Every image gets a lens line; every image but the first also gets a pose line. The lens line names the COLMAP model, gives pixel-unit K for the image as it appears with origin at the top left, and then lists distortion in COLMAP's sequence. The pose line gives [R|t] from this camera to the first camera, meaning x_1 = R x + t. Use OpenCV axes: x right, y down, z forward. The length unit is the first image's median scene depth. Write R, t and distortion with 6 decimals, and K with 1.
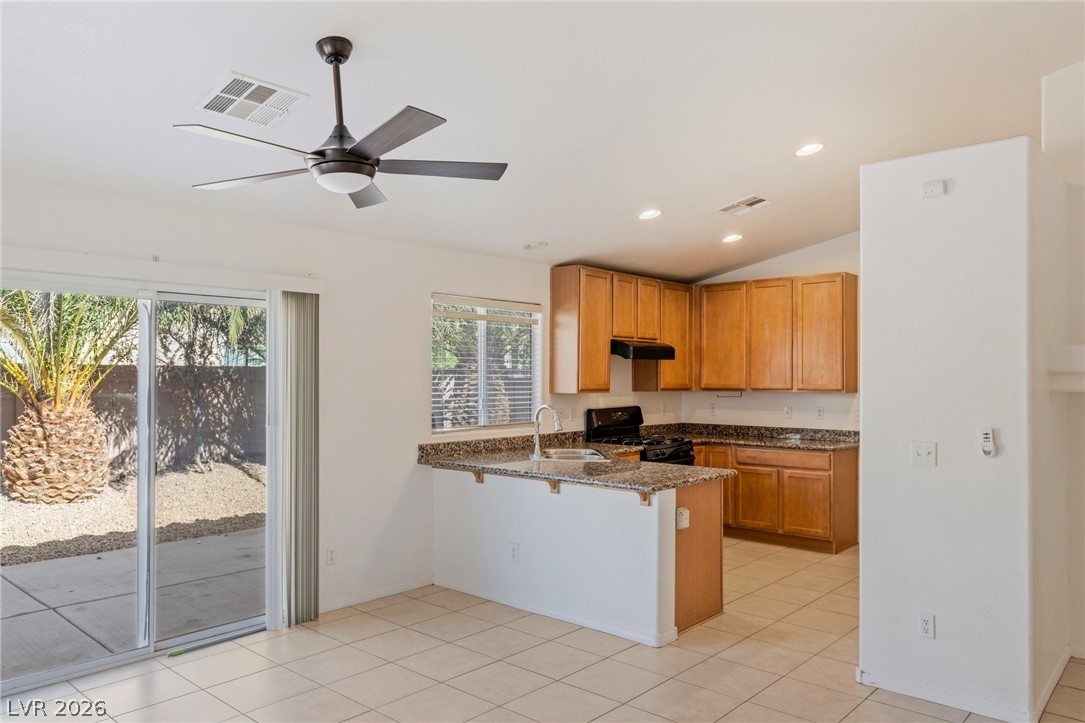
lens RADIAL K [[760.6, 0, 545.6], [0, 760.6, 369.4], [0, 0, 1]] dist [0.009398, -0.003934]
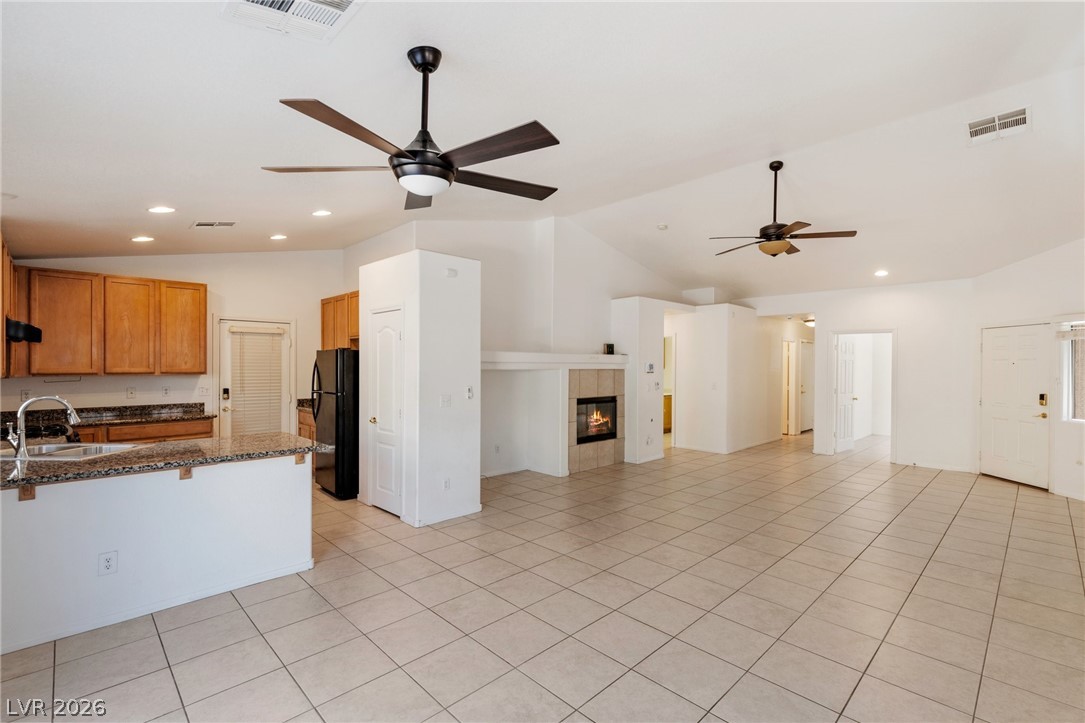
lens RADIAL K [[488.2, 0, 544.2], [0, 488.2, 366.9], [0, 0, 1]] dist [0.008324, -0.000684]
pose [[0.067680, -0.006659, 0.997685, -0.433083], [-0.013604, 0.999879, 0.007597, 0.002636], [-0.997614, -0.014087, 0.067581, 0.352481]]
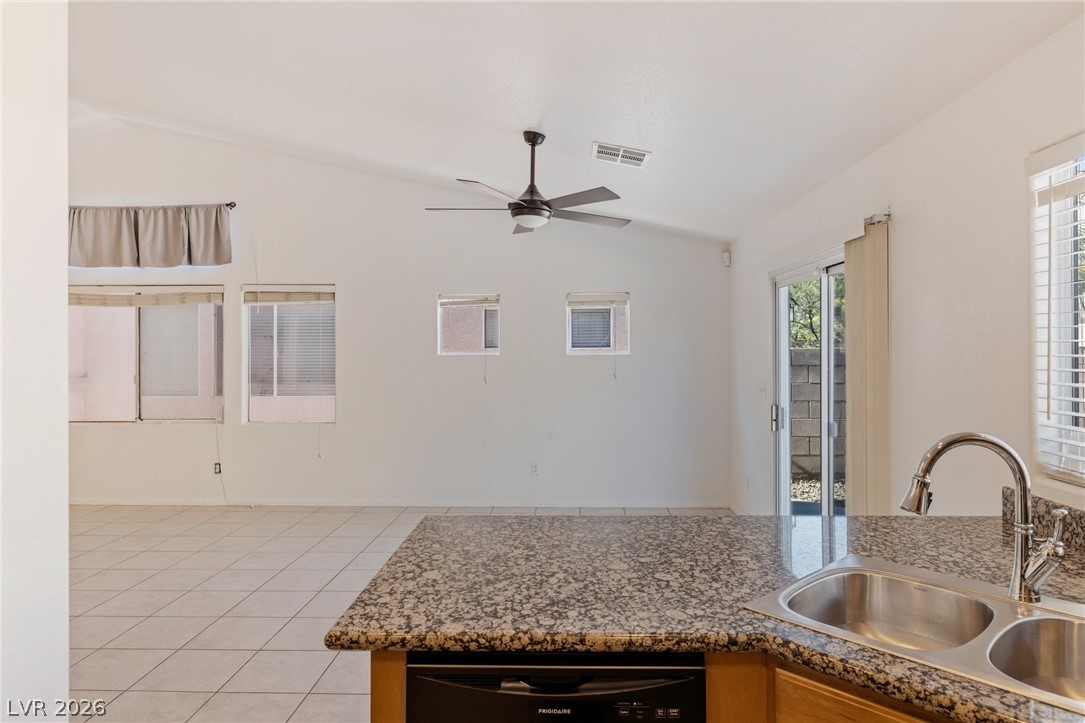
lens RADIAL K [[686.5, 0, 544.7], [0, 686.5, 343.8], [0, 0, 1]] dist [0.009734, 0.002991]
pose [[-0.771269, -0.002949, -0.636502, 0.275478], [0.006272, 0.999906, -0.012232, 0.010030], [0.636478, -0.013426, -0.771178, 0.948547]]
